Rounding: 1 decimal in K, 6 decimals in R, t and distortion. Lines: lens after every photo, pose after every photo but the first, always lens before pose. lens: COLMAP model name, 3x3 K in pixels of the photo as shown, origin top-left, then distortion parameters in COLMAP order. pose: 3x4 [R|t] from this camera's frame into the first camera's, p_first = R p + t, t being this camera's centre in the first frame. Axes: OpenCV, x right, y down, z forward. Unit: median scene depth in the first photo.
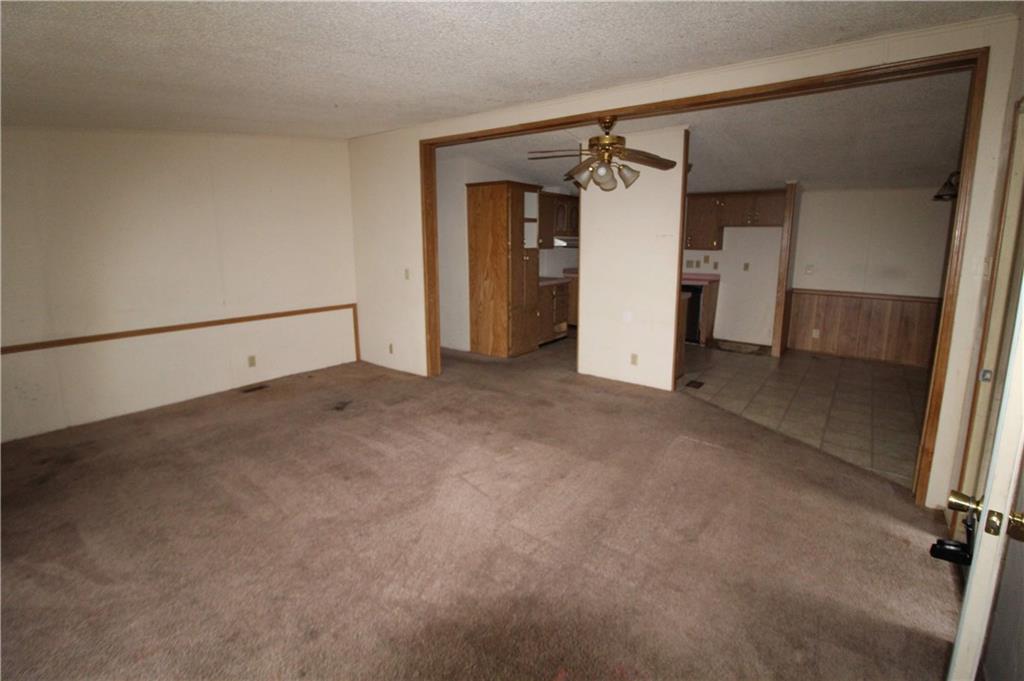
lens RADIAL K [[467.2, 0, 509.3], [0, 467.2, 315.4], [0, 0, 1]] dist [-0.011528, -0.000005]
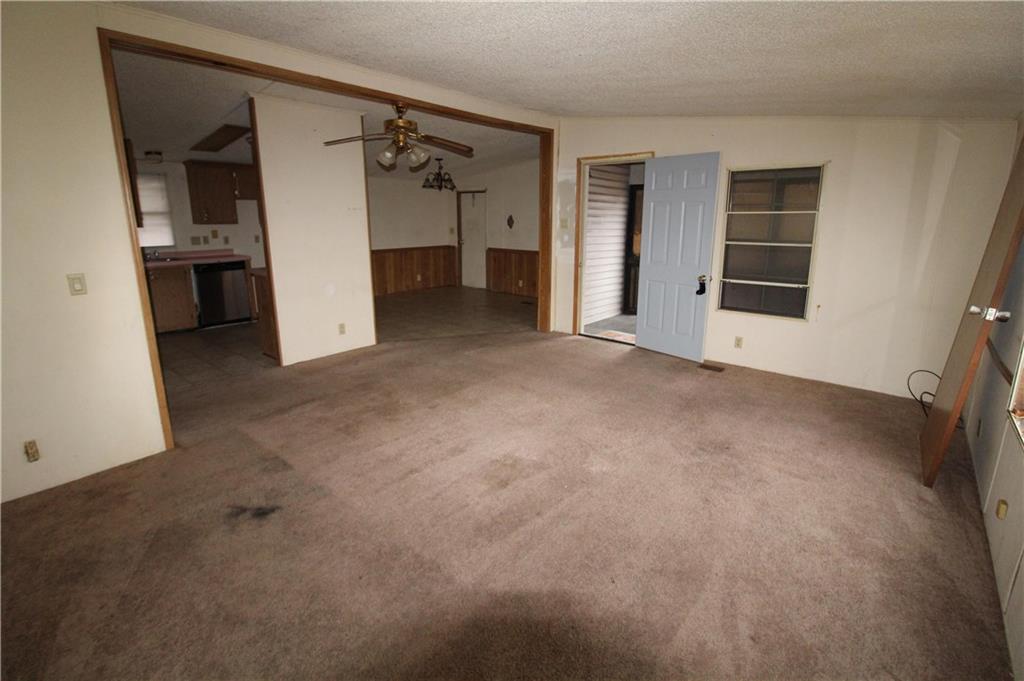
lens RADIAL K [[482.5, 0, 509.0], [0, 482.5, 313.7], [0, 0, 1]] dist [-0.002053, -0.000317]
pose [[0.061731, -0.208347, 0.976105, -0.858022], [0.162267, 0.967054, 0.196153, -0.101847], [-0.984814, 0.146280, 0.093505, 0.601480]]
